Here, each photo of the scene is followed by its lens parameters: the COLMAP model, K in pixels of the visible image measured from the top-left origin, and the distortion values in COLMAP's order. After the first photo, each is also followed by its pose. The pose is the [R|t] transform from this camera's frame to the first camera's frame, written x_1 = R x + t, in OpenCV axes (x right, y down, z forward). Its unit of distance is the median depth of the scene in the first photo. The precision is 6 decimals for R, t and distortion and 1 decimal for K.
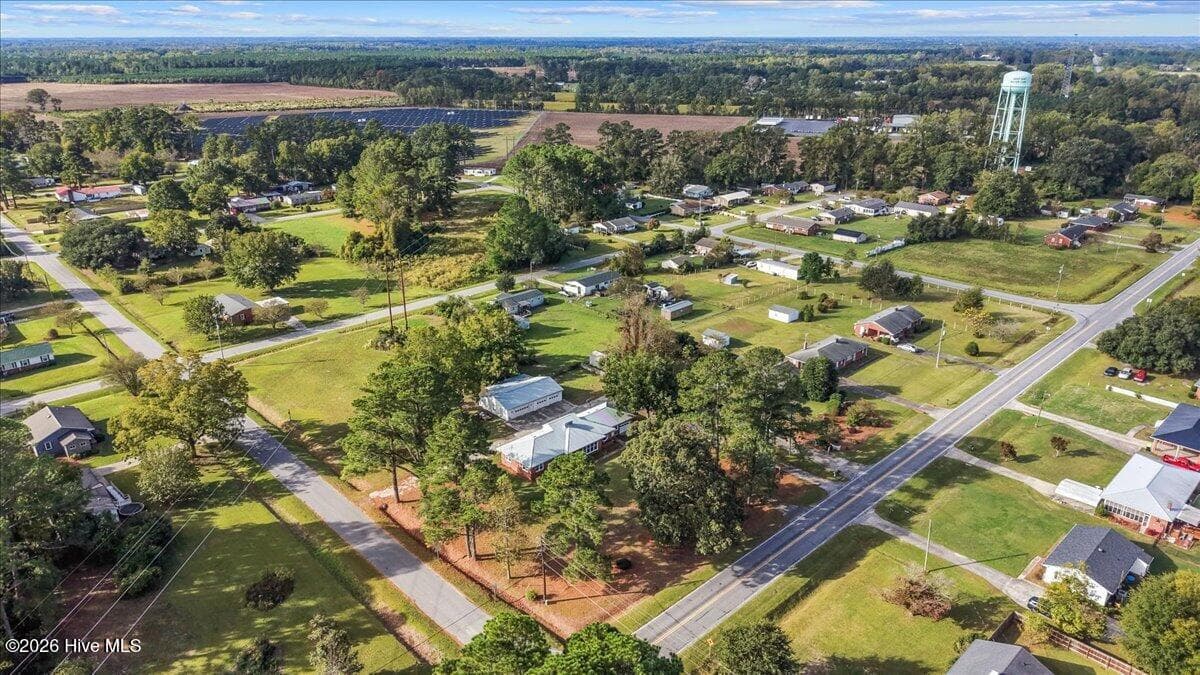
lens RADIAL K [[798.1, 0, 600.0], [0, 798.1, 337.5], [0, 0, 1]] dist [0.022920, -0.033387]
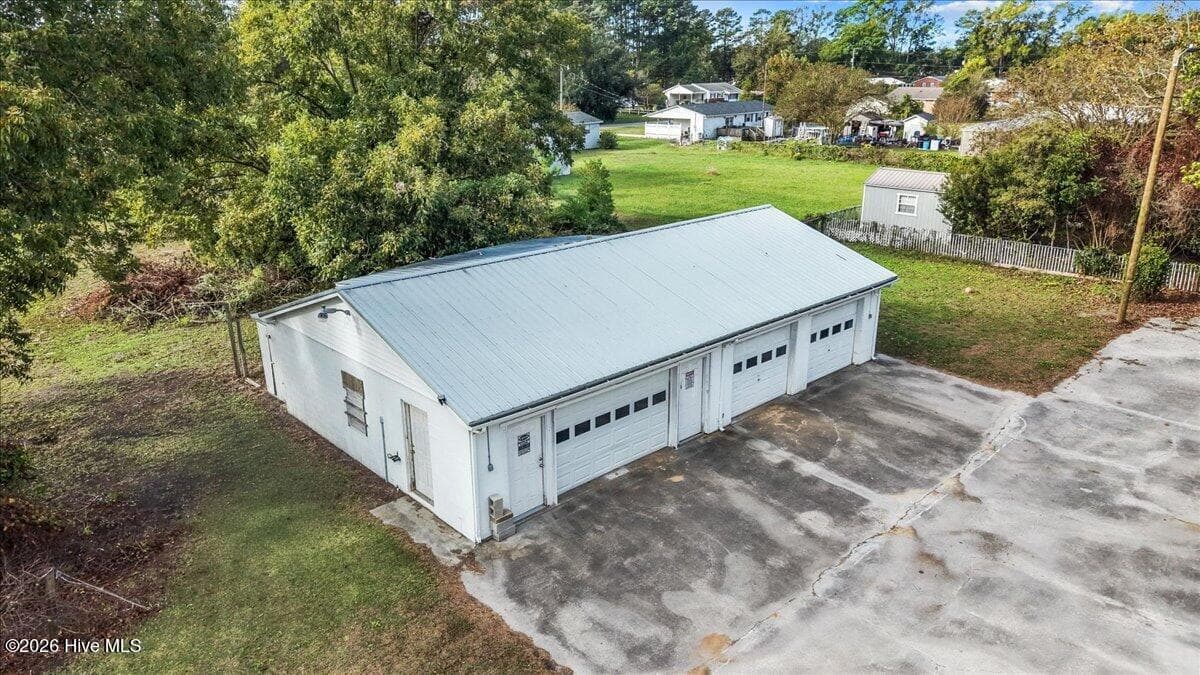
lens RADIAL K [[798.1, 0, 600.0], [0, 798.1, 337.5], [0, 0, 1]] dist [0.022920, -0.033387]
pose [[0.999983, -0.003631, -0.004615, -0.077817], [0.003487, 0.999518, -0.030854, 0.066121], [0.004725, 0.030837, 0.999513, 0.700648]]
